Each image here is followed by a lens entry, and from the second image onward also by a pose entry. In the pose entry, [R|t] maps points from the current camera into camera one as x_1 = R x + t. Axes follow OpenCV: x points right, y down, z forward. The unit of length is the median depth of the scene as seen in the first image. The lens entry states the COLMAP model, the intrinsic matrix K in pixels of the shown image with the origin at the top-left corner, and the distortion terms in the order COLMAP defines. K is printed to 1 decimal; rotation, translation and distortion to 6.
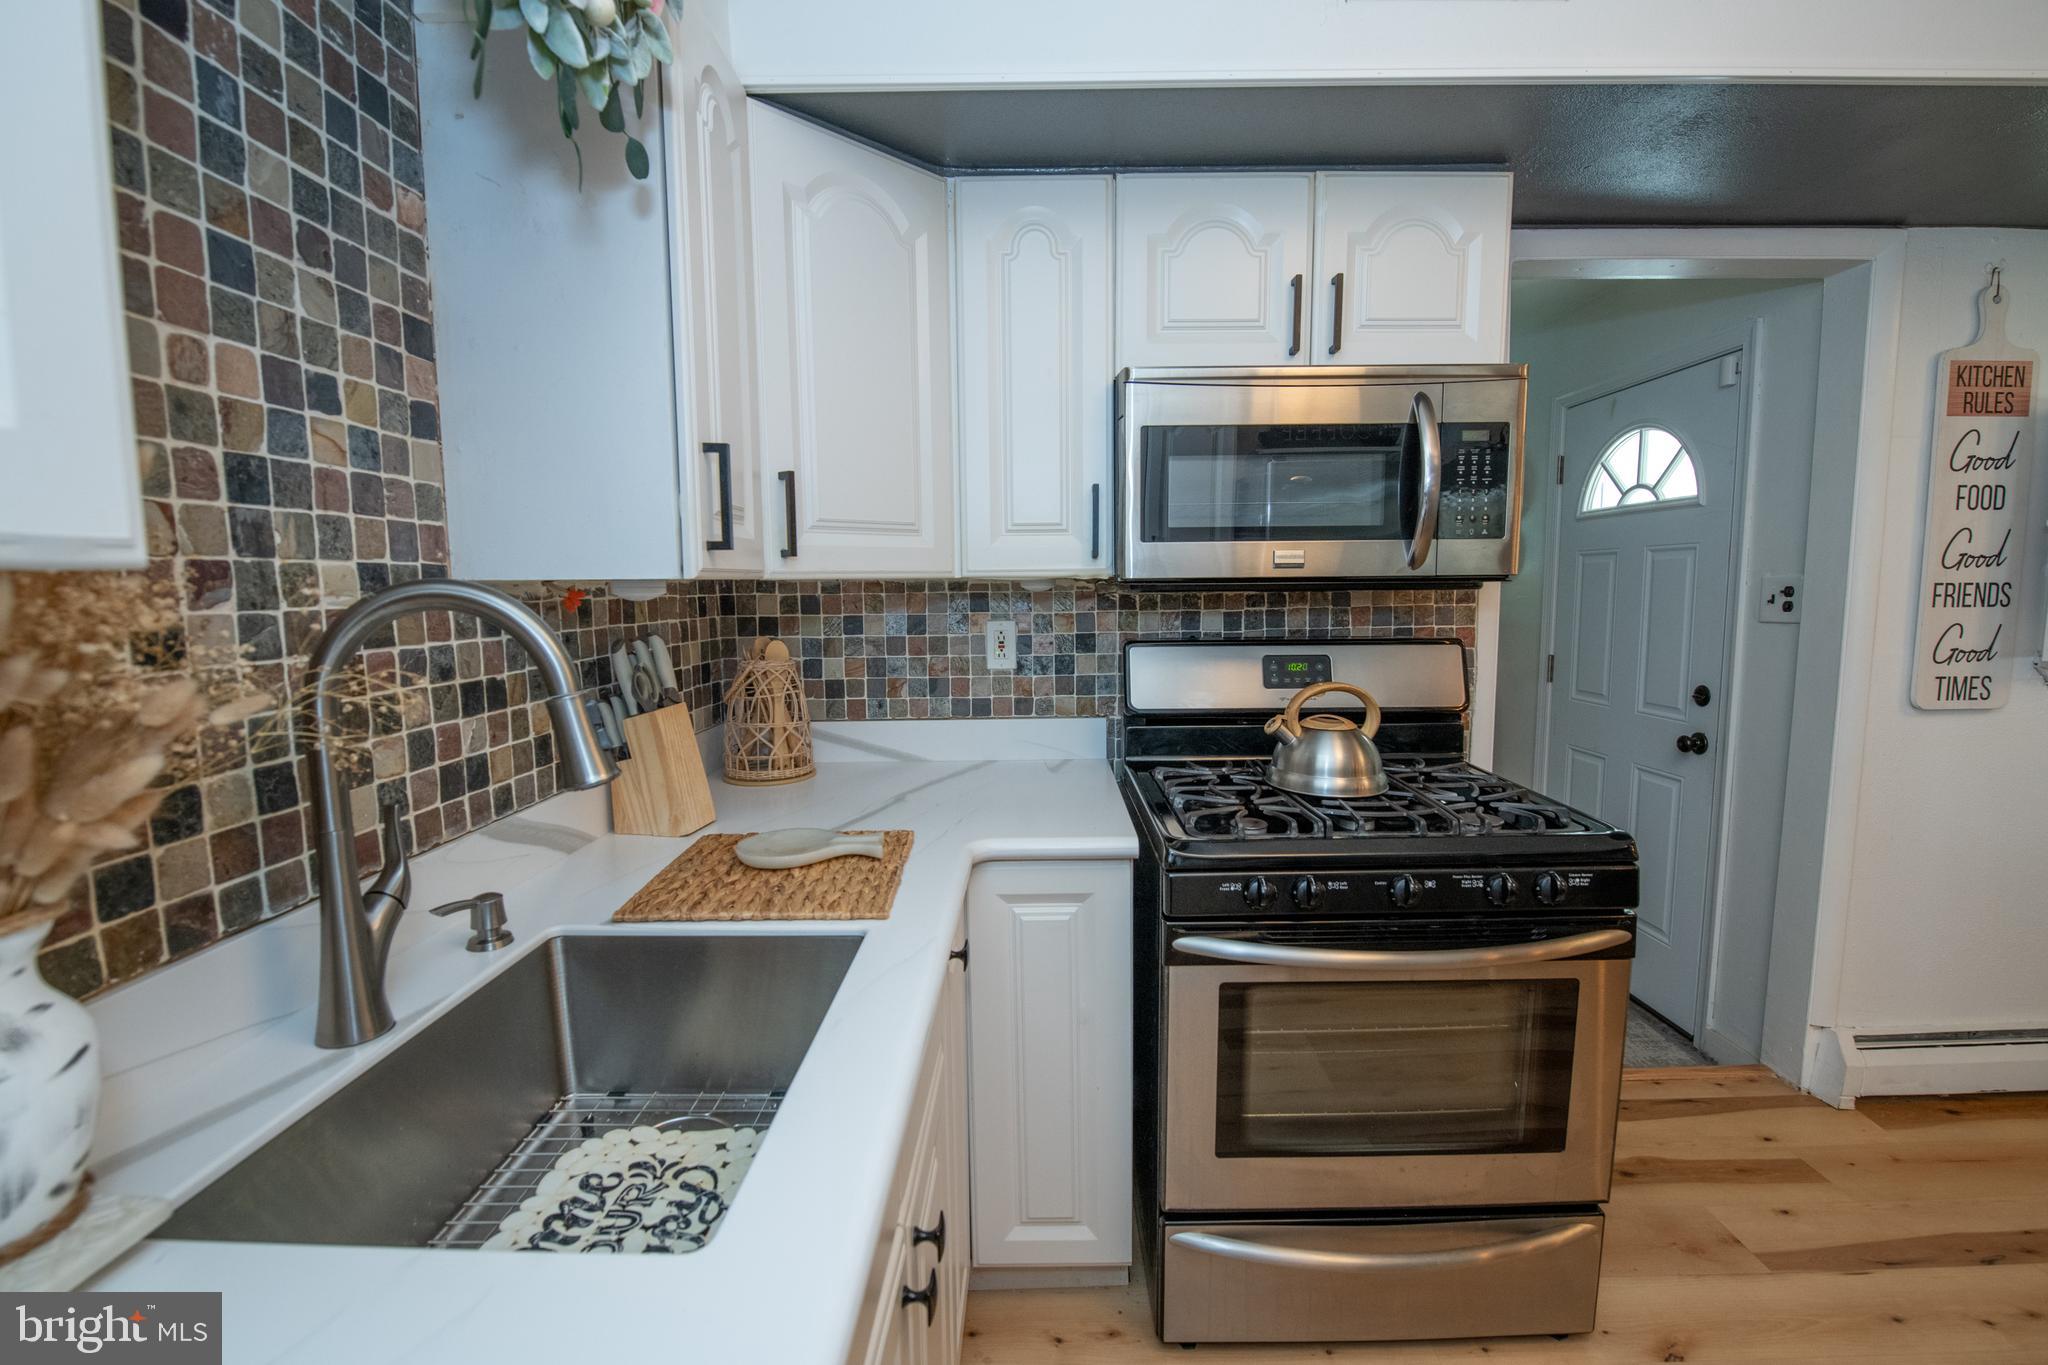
lens RADIAL K [[883.1, 0, 1025.8], [0, 883.1, 669.2], [0, 0, 1]] dist [-0.000178, -0.000126]
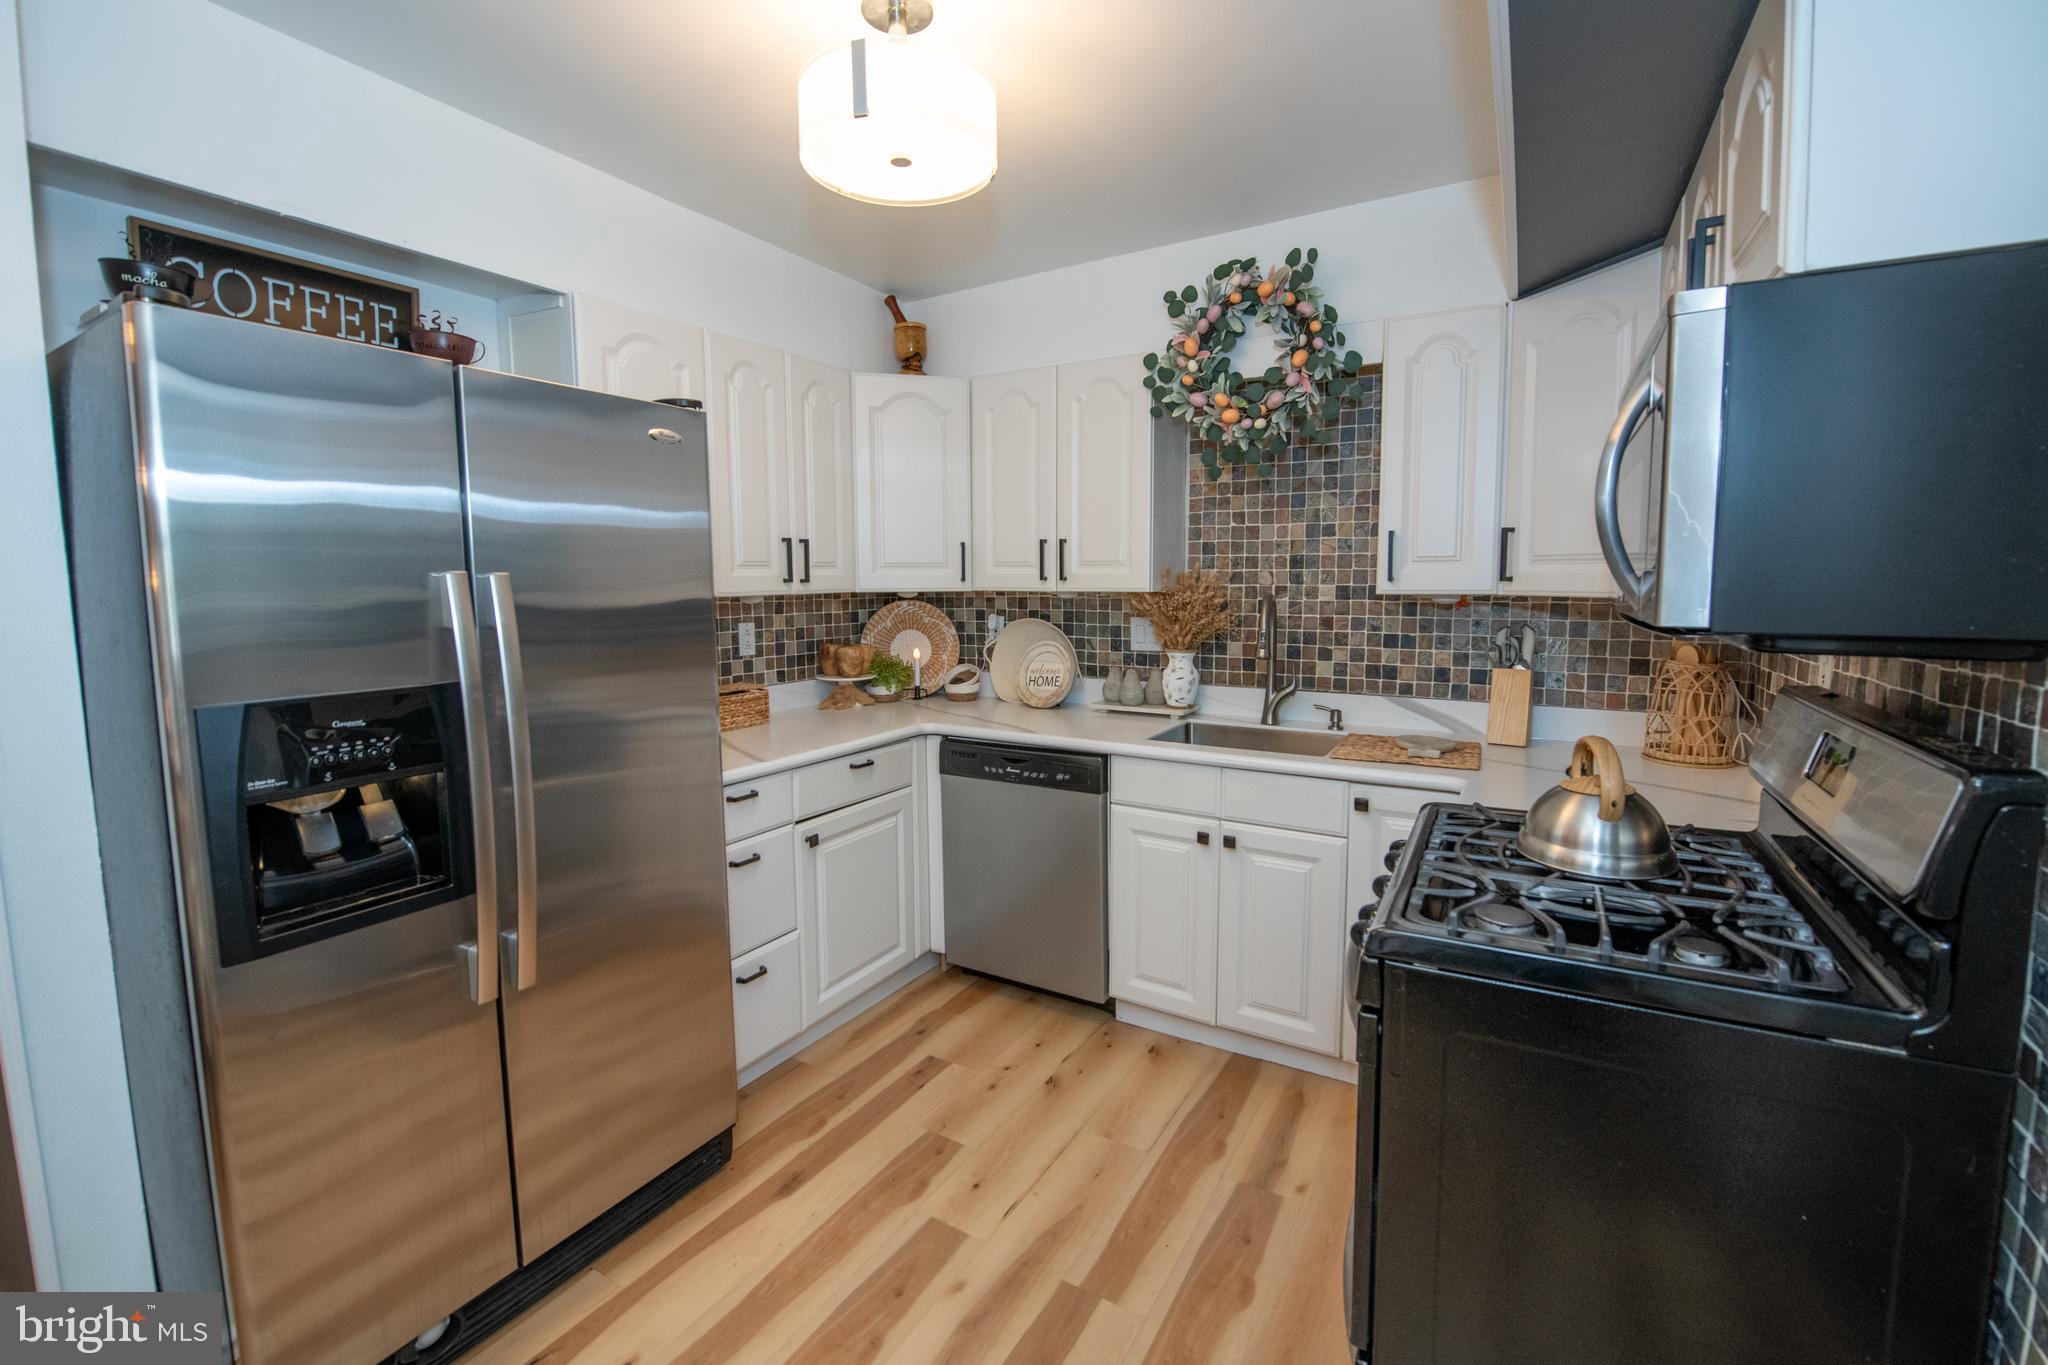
lens RADIAL K [[885.2, 0, 1018.1], [0, 885.2, 638.9], [0, 0, 1]] dist [-0.016705, -0.000409]
pose [[-0.500221, 0.071773, -0.862918, 2.141033], [-0.074914, 0.989235, 0.125706, -0.218247], [0.862651, 0.127525, -0.489459, 1.440661]]
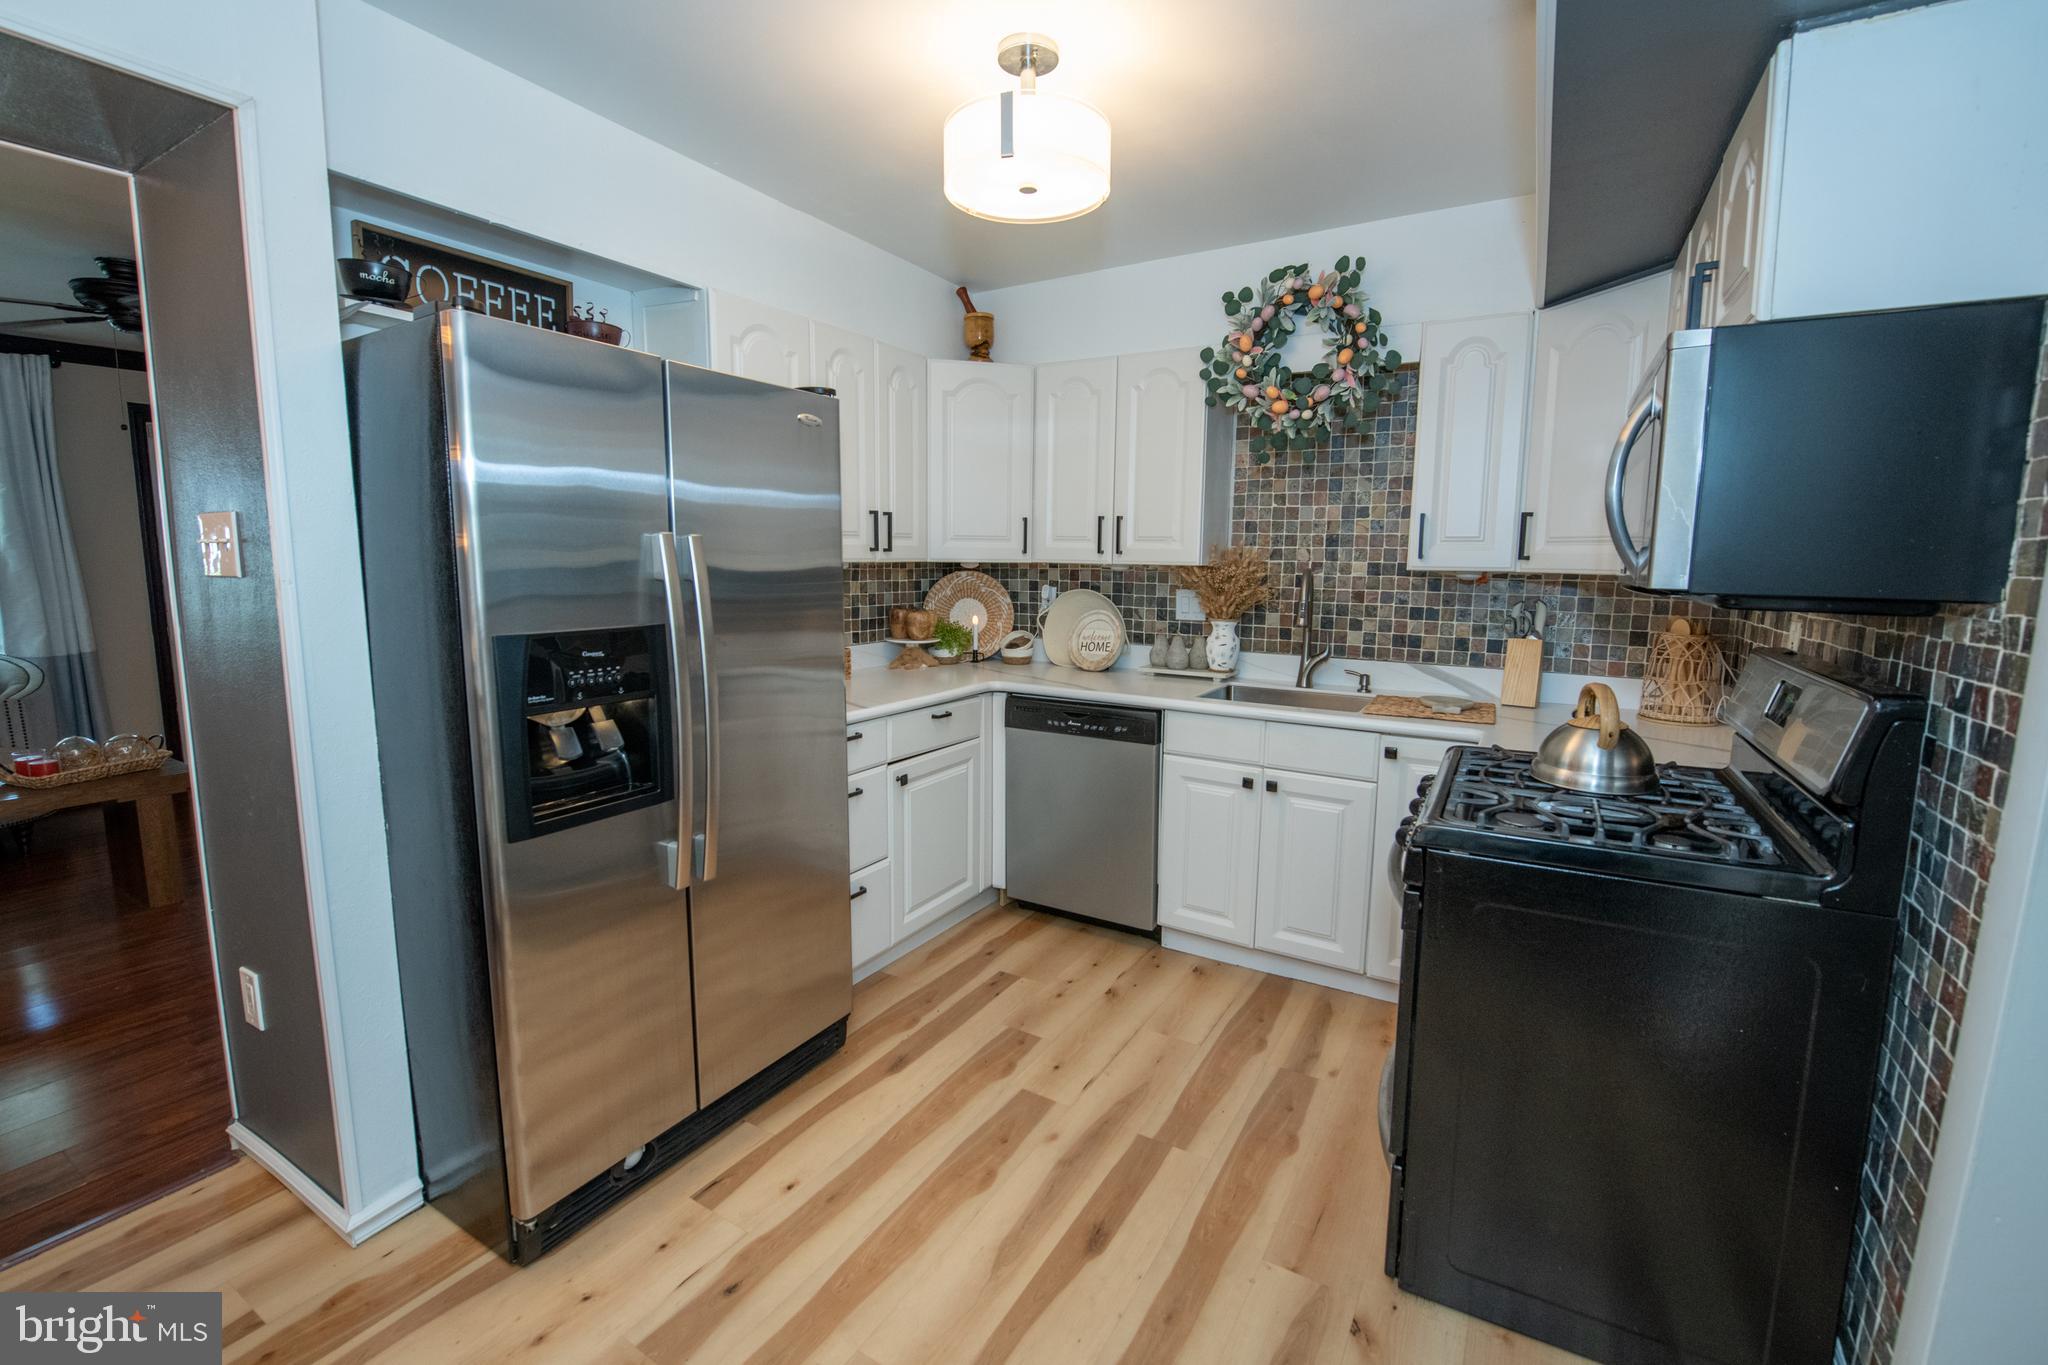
lens RADIAL K [[870.1, 0, 1035.3], [0, 870.1, 648.0], [0, 0, 1]] dist [-0.016070, -0.000162]
pose [[-0.499051, 0.095524, -0.861292, 2.428194], [-0.091797, 0.982486, 0.162155, -0.201622], [0.861697, 0.159987, -0.481542, 1.426183]]
